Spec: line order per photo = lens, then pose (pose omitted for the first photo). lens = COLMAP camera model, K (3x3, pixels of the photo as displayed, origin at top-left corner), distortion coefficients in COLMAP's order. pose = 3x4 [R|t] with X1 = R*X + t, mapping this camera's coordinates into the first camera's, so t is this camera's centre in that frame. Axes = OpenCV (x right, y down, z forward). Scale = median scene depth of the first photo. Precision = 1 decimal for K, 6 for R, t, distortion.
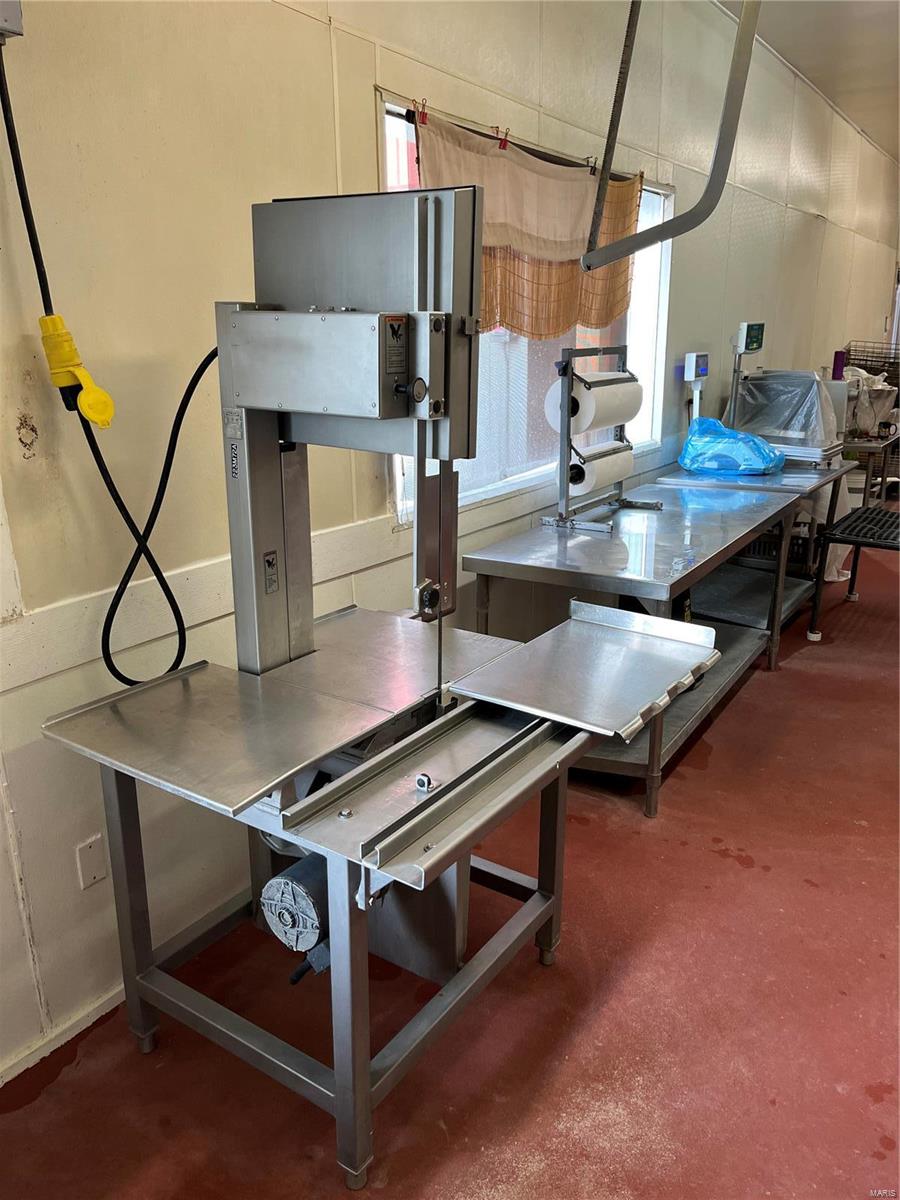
lens RADIAL K [[913.9, 0, 446.1], [0, 913.9, 603.0], [0, 0, 1]] dist [0.043616, -0.056887]
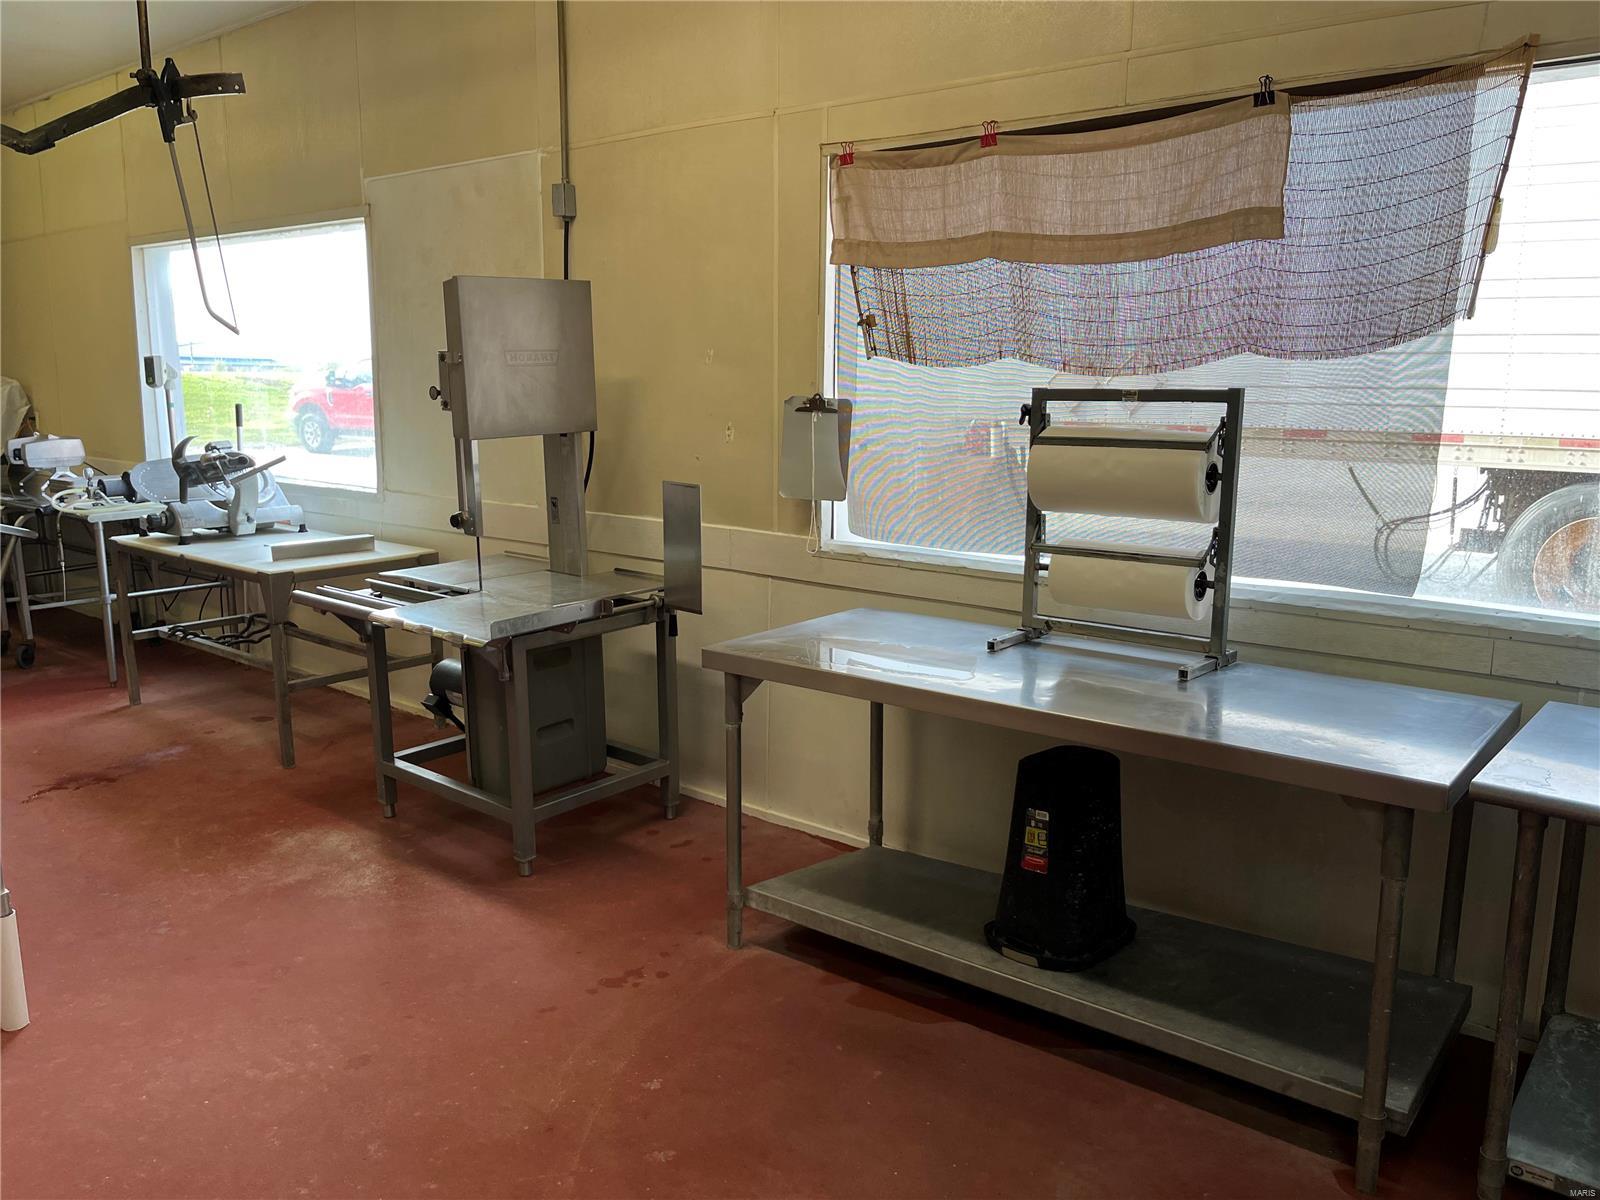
lens RADIAL K [[1218.5, 0, 806.5], [0, 1218.5, 598.3], [0, 0, 1]] dist [0.043616, -0.056887]
pose [[-0.102783, 0.189341, -0.976517, 1.045212], [-0.285763, 0.934712, 0.211313, -0.260764], [0.952772, 0.300772, -0.041966, 0.872897]]
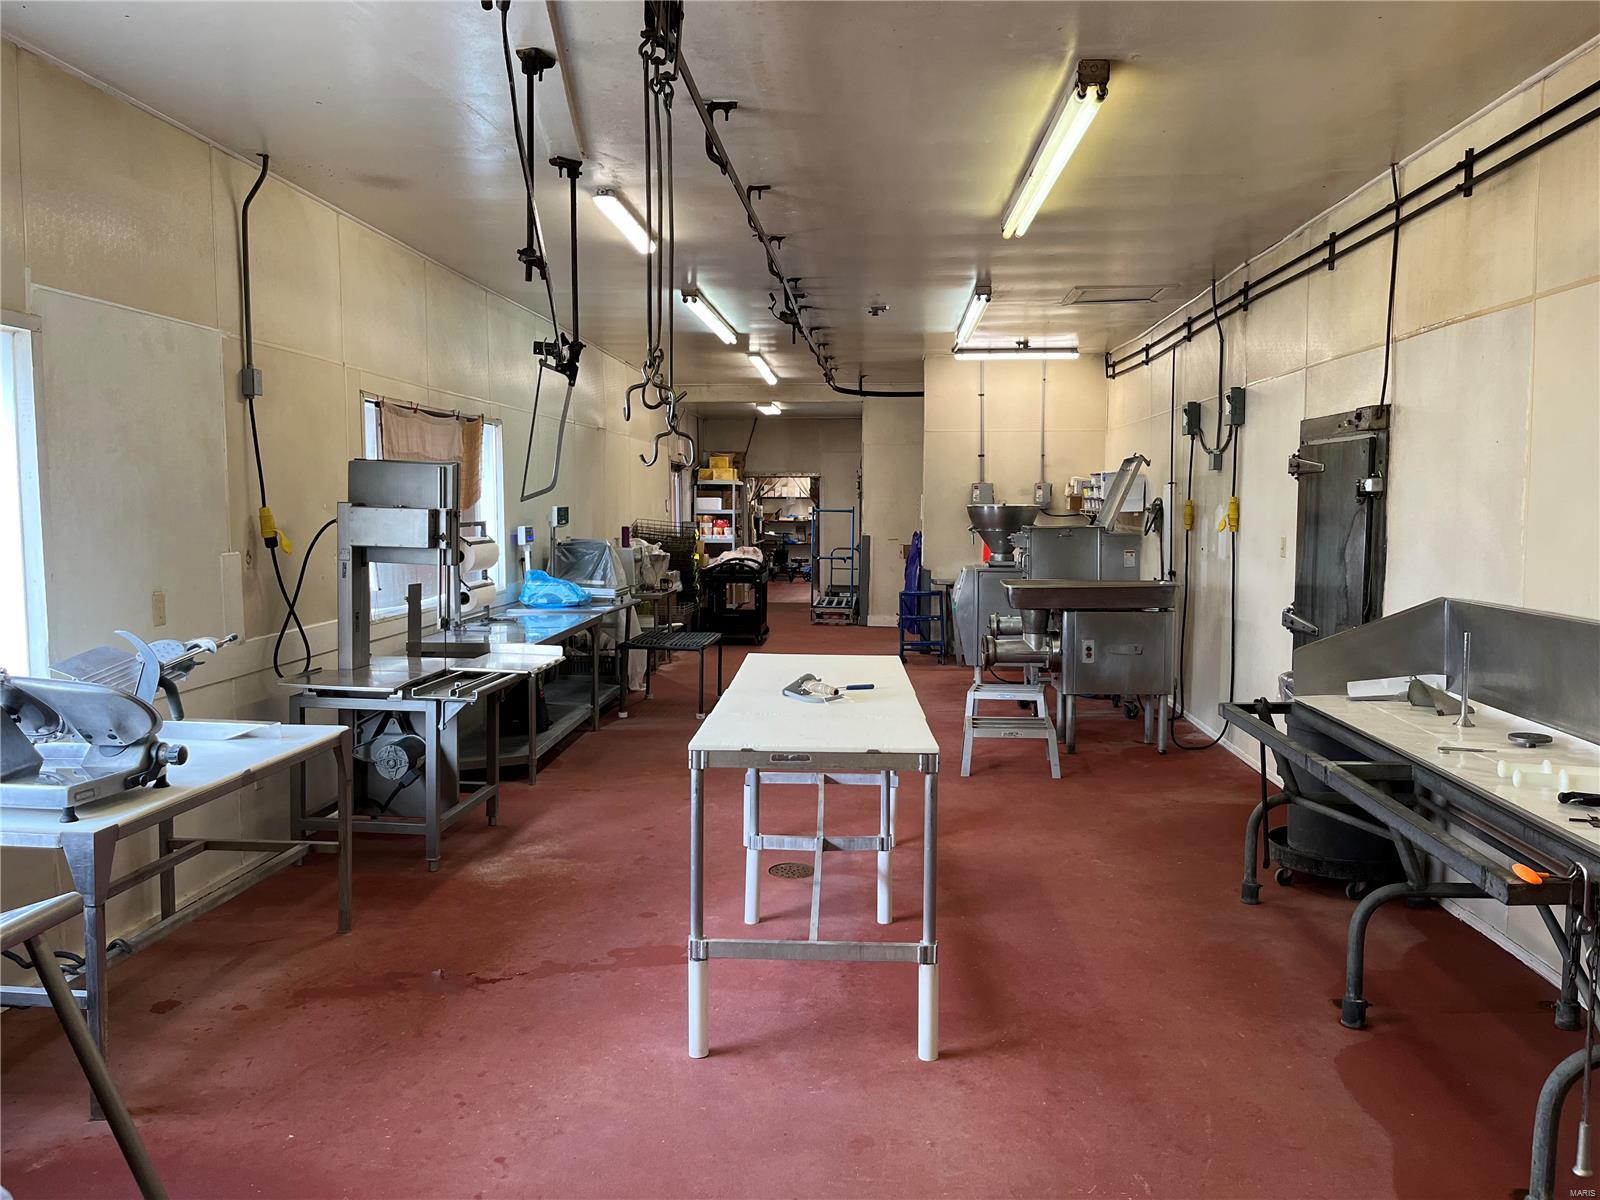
lens RADIAL K [[1218.5, 0, 805.6], [0, 1218.5, 595.9], [0, 0, 1]] dist [0.043616, -0.056887]
pose [[0.871288, -0.025933, 0.490087, -0.381636], [0.128315, 0.975904, -0.176482, 0.305676], [-0.473701, 0.216653, 0.853621, -1.094297]]
